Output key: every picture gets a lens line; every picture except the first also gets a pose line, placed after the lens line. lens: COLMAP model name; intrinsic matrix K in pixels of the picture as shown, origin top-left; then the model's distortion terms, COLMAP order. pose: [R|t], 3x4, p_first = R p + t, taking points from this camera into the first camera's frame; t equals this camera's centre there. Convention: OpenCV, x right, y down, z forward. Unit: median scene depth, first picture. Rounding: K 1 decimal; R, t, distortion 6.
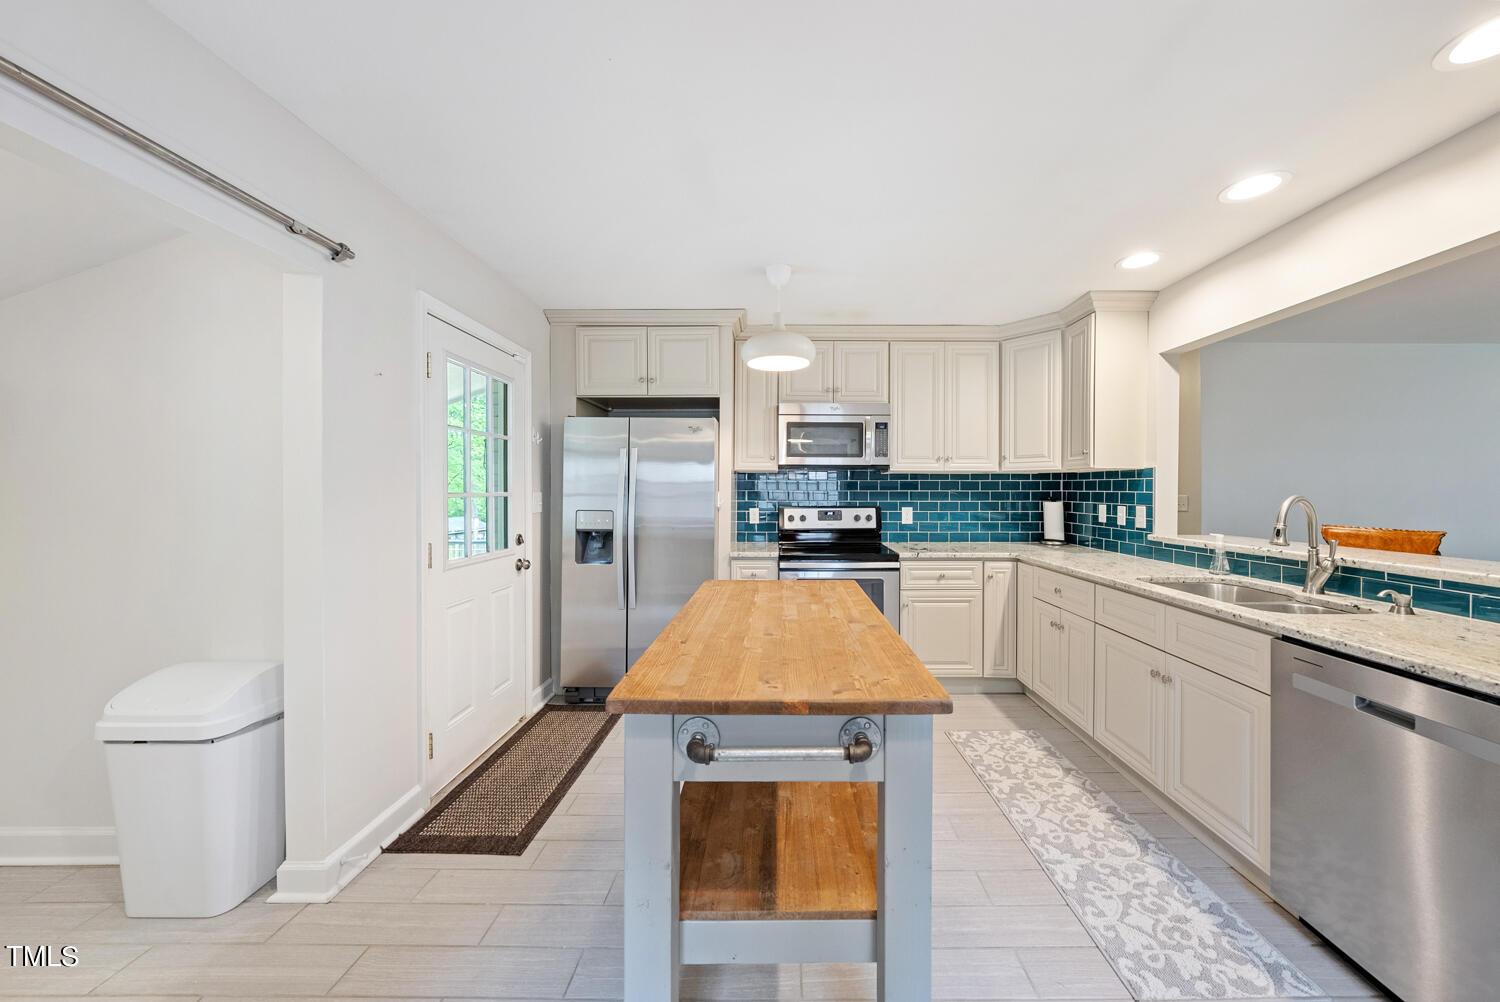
lens RADIAL K [[512.4, 0, 790.5], [0, 512.4, 493.7], [0, 0, 1]] dist [-0.010795, 0.000153]
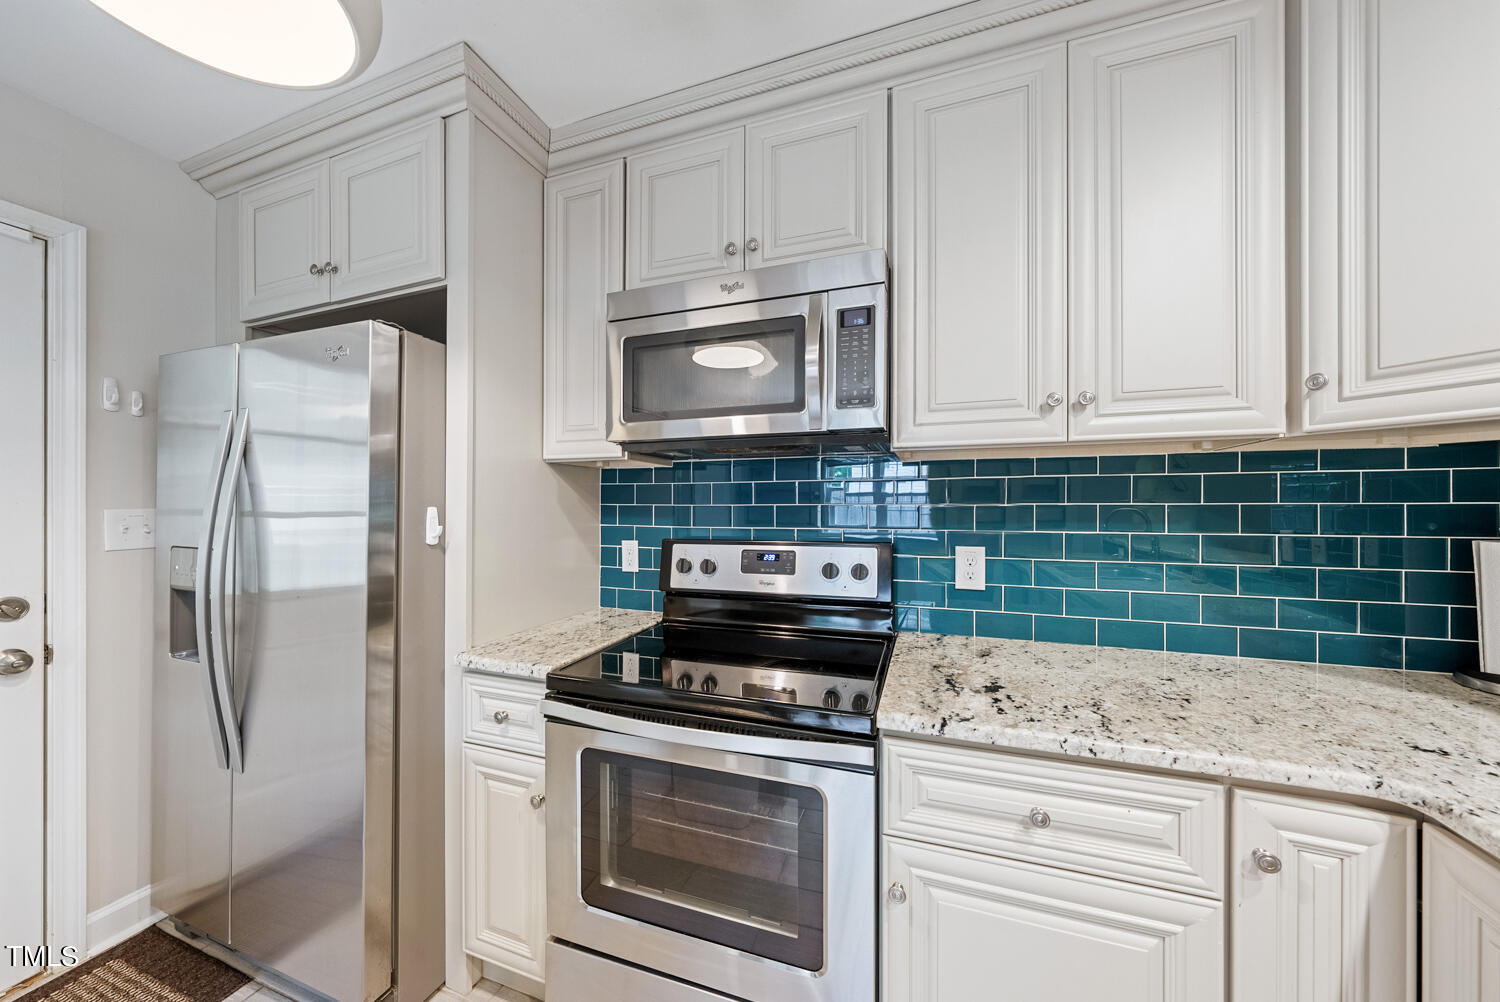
lens RADIAL K [[509.6, 0, 756.2], [0, 509.6, 503.2], [0, 0, 1]] dist [-0.001865, 0.000067]
pose [[0.938655, -0.003562, -0.344838, 0.247491], [0.000194, 0.999952, -0.009801, -0.002864], [0.344856, 0.009132, 0.938611, 0.688370]]
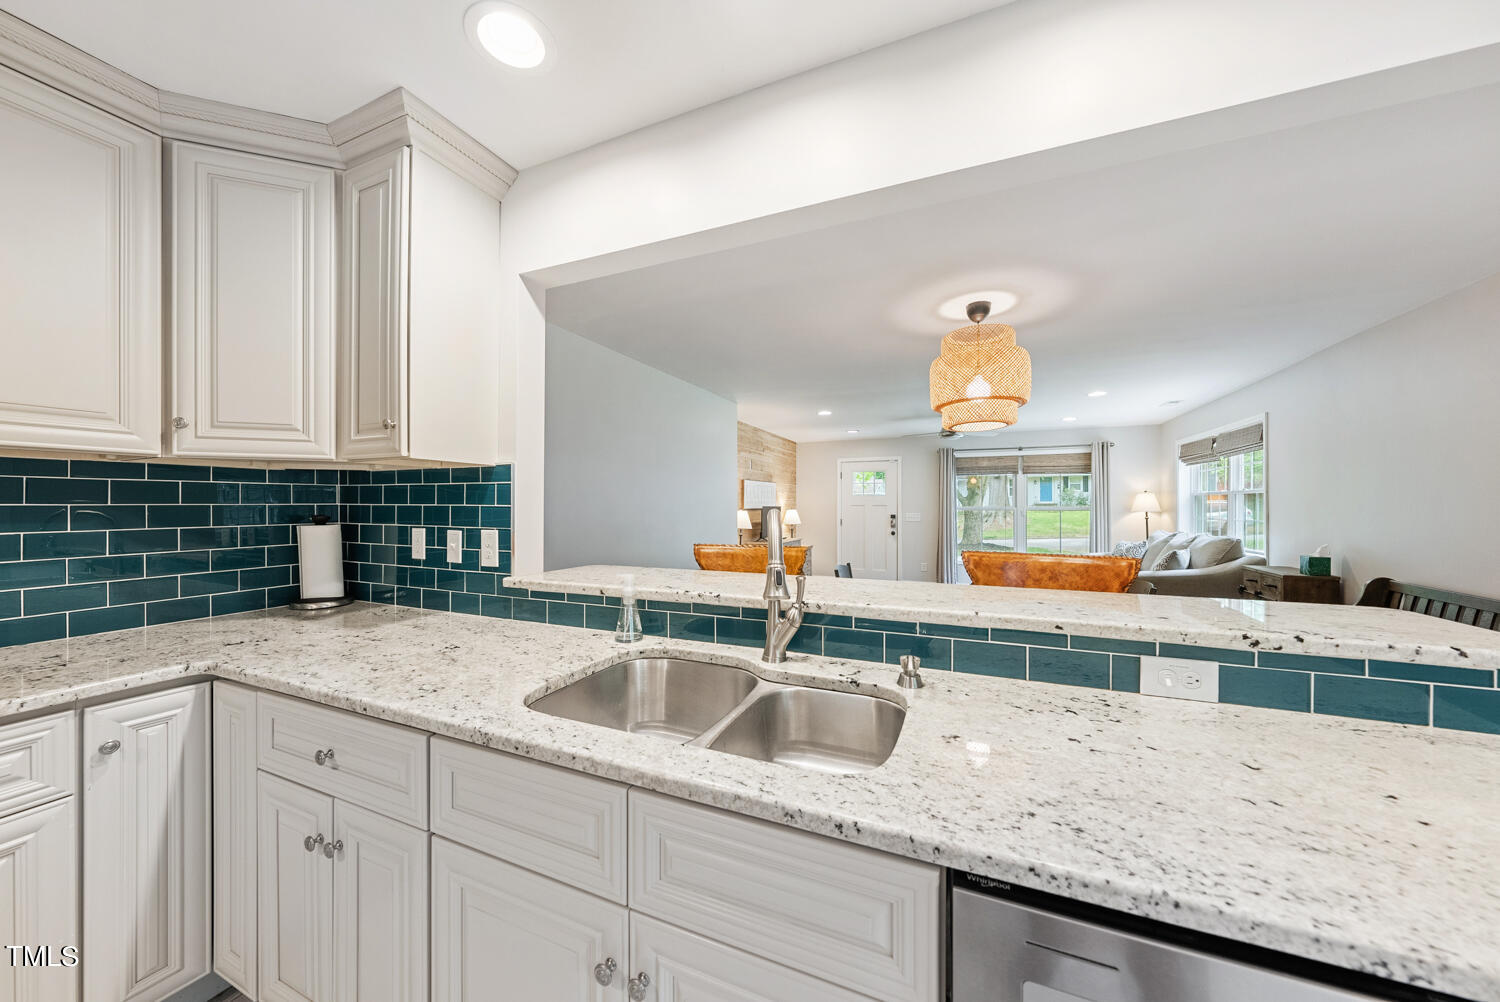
lens RADIAL K [[509.6, 0, 740.1], [0, 509.6, 504.4], [0, 0, 1]] dist [-0.001865, 0.000067]
pose [[0.407587, -0.001600, 0.913165, 0.246686], [0.008265, 0.999964, -0.001937, -0.000759], [-0.913129, 0.008337, 0.407586, 0.455212]]
